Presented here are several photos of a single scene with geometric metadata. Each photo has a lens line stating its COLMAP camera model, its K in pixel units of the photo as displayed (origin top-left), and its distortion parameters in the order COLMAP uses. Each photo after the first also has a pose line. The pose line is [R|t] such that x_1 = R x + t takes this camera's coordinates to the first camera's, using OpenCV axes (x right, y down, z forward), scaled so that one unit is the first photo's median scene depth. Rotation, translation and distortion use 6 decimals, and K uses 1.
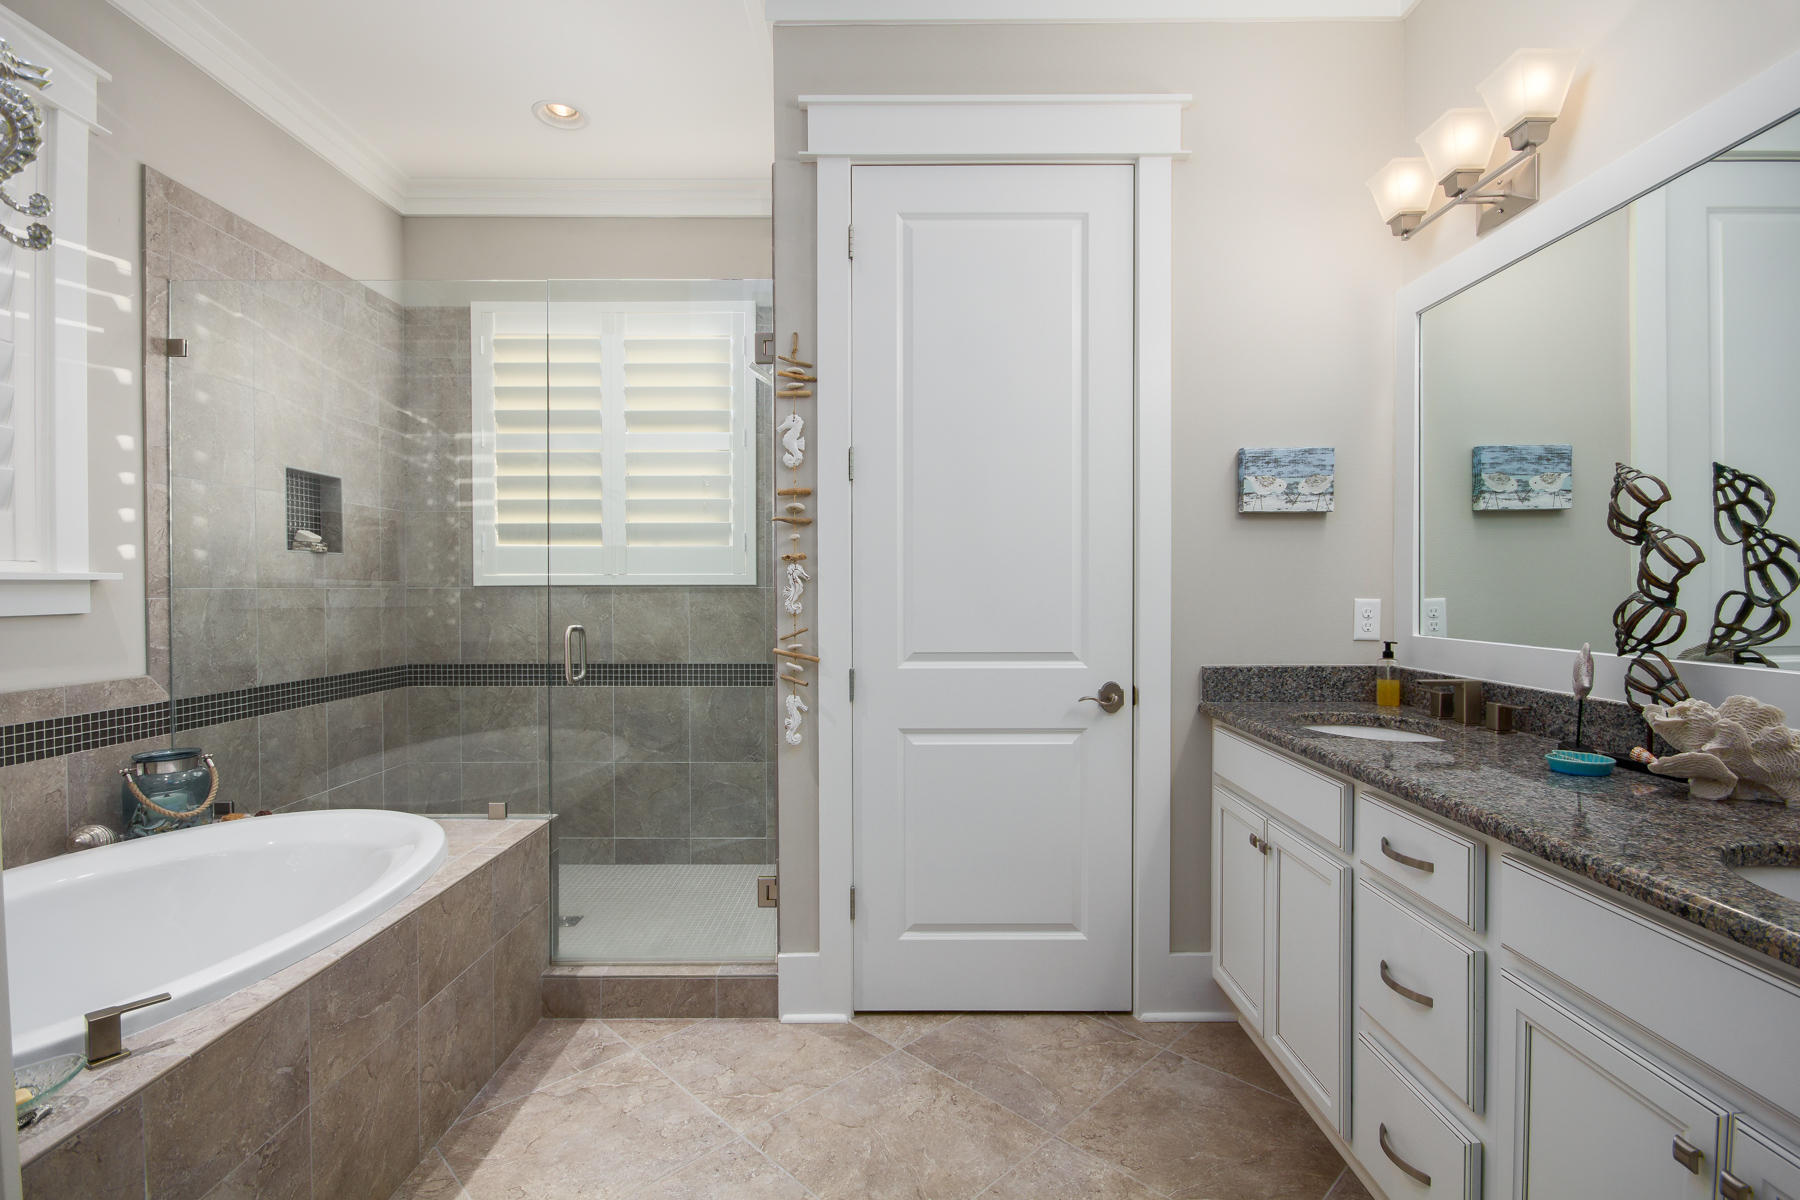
lens RADIAL K [[859.3, 0, 901.3], [0, 859.3, 598.3], [0, 0, 1]] dist [-0.003913, -0.000774]
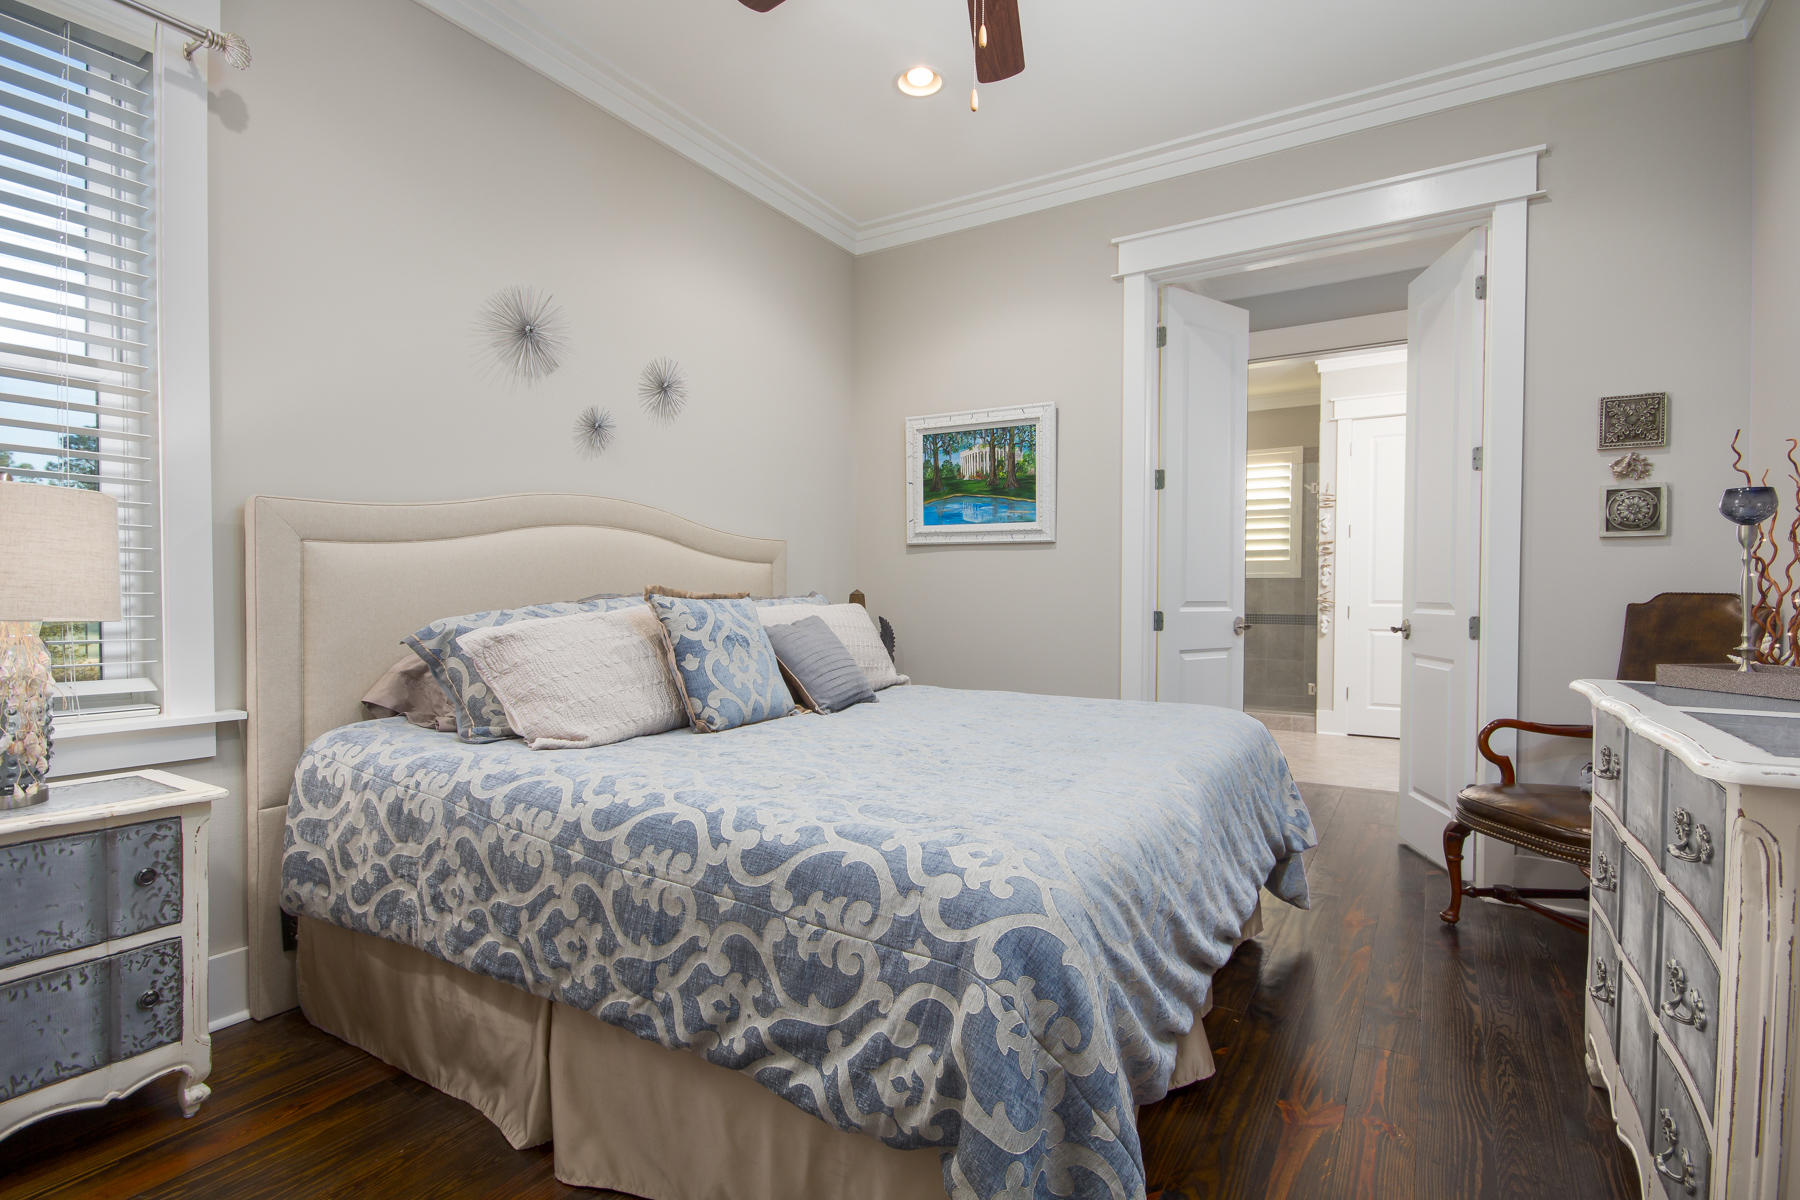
lens RADIAL K [[859.3, 0, 896.7], [0, 859.3, 602.7], [0, 0, 1]] dist [-0.003913, -0.000774]
pose [[0.849794, 0.017008, -0.526841, 0.104667], [-0.010651, 0.999829, 0.015097, 0.024864], [0.527008, -0.007218, 0.849830, -1.372069]]
